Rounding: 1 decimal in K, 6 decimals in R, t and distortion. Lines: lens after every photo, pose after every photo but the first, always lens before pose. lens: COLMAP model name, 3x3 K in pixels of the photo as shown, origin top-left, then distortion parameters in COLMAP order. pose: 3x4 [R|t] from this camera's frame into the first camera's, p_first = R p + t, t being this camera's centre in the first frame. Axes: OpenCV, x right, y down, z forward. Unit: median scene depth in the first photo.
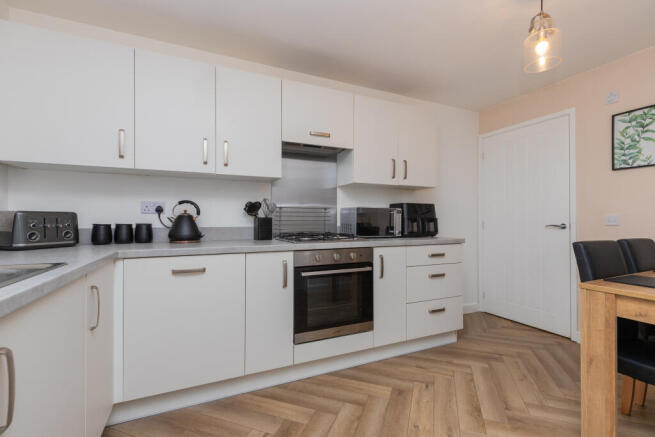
lens RADIAL K [[296.3, 0, 323.7], [0, 296.3, 218.2], [0, 0, 1]] dist [0.000073, 0.000080]
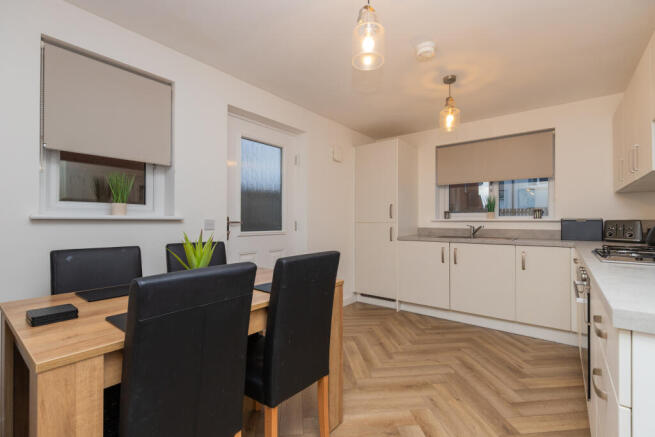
lens RADIAL K [[296.3, 0, 323.7], [0, 296.3, 218.2], [0, 0, 1]] dist [0.000073, 0.000080]
pose [[-0.893425, -0.003305, -0.449200, 1.258647], [0.003227, 0.999900, -0.013775, -0.005574], [0.449201, -0.013756, -0.893325, 1.737540]]
